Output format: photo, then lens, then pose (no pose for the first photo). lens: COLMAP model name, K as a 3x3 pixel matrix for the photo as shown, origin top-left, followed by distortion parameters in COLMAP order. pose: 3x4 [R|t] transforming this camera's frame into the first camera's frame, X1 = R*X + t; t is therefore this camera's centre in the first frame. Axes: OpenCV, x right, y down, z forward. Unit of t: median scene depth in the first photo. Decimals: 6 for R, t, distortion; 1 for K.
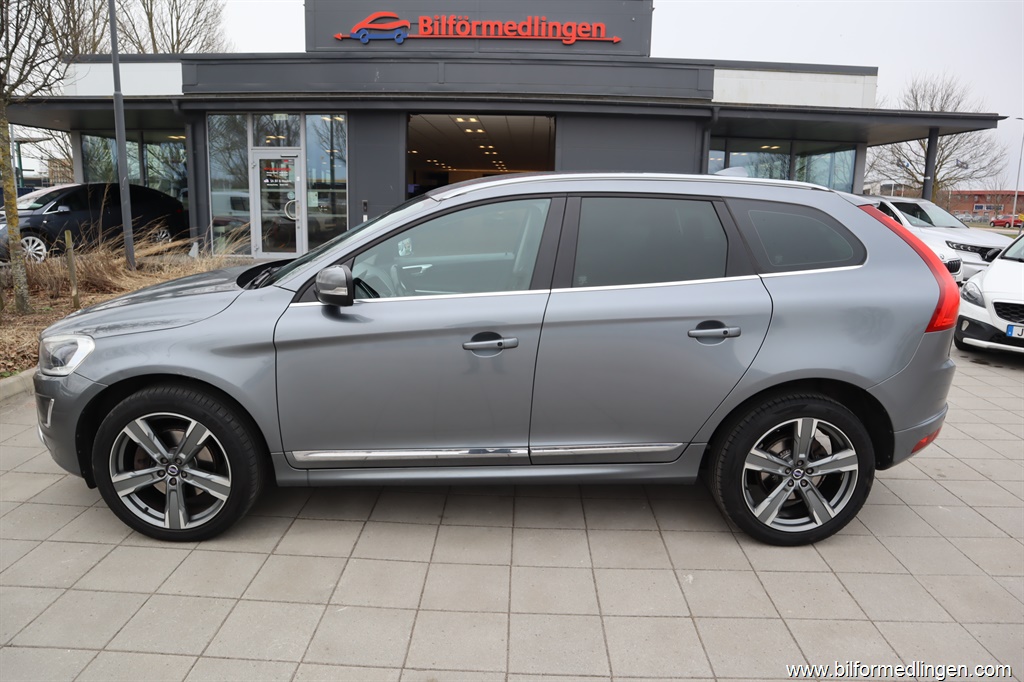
lens RADIAL K [[709.3, 0, 512.0], [0, 709.3, 341.0], [0, 0, 1]] dist [-0.128331, 0.079157]
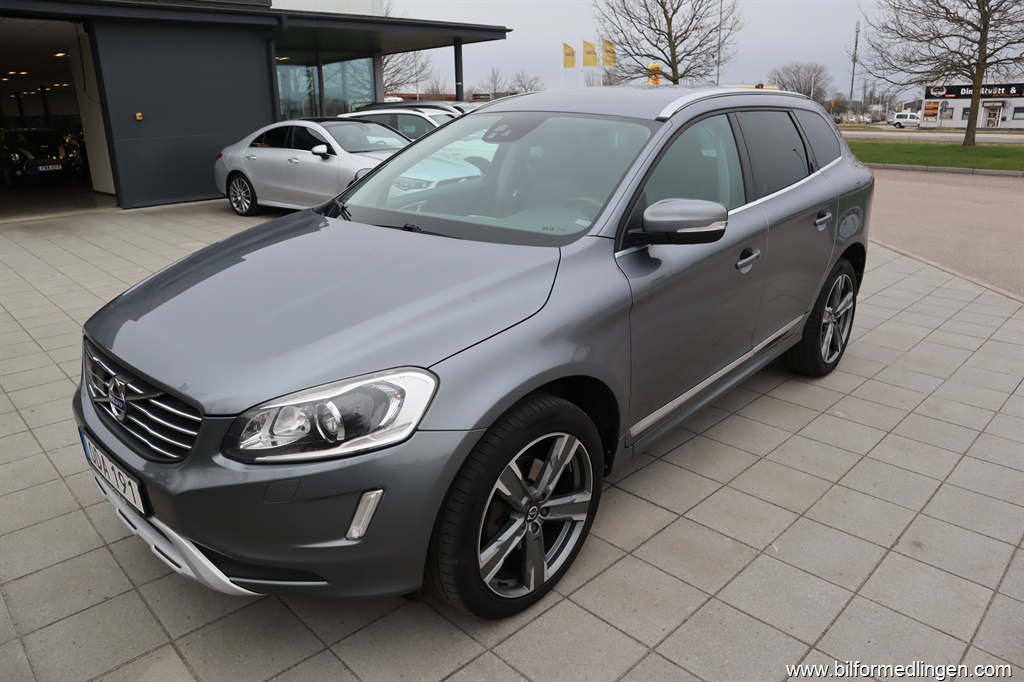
lens RADIAL K [[700.1, 0, 512.0], [0, 700.1, 341.0], [0, 0, 1]] dist [-0.122664, 0.072703]
pose [[0.705317, -0.255534, 0.661234, -0.914320], [0.172766, 0.966608, 0.189263, -0.124806], [-0.687517, -0.019252, 0.725913, 0.473146]]
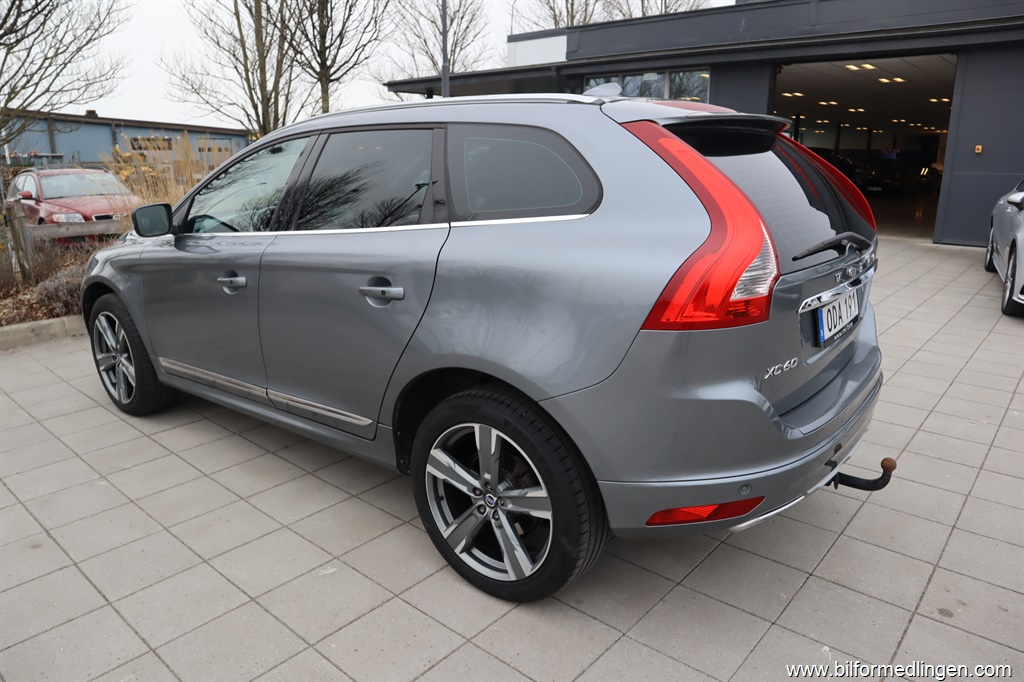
lens RADIAL K [[709.3, 0, 512.0], [0, 709.3, 341.0], [0, 0, 1]] dist [-0.128331, 0.079157]
pose [[0.764814, 0.141920, -0.628425, 0.881748], [-0.112909, 0.989865, 0.086130, -0.041043], [0.634280, 0.005081, 0.773087, 0.444539]]
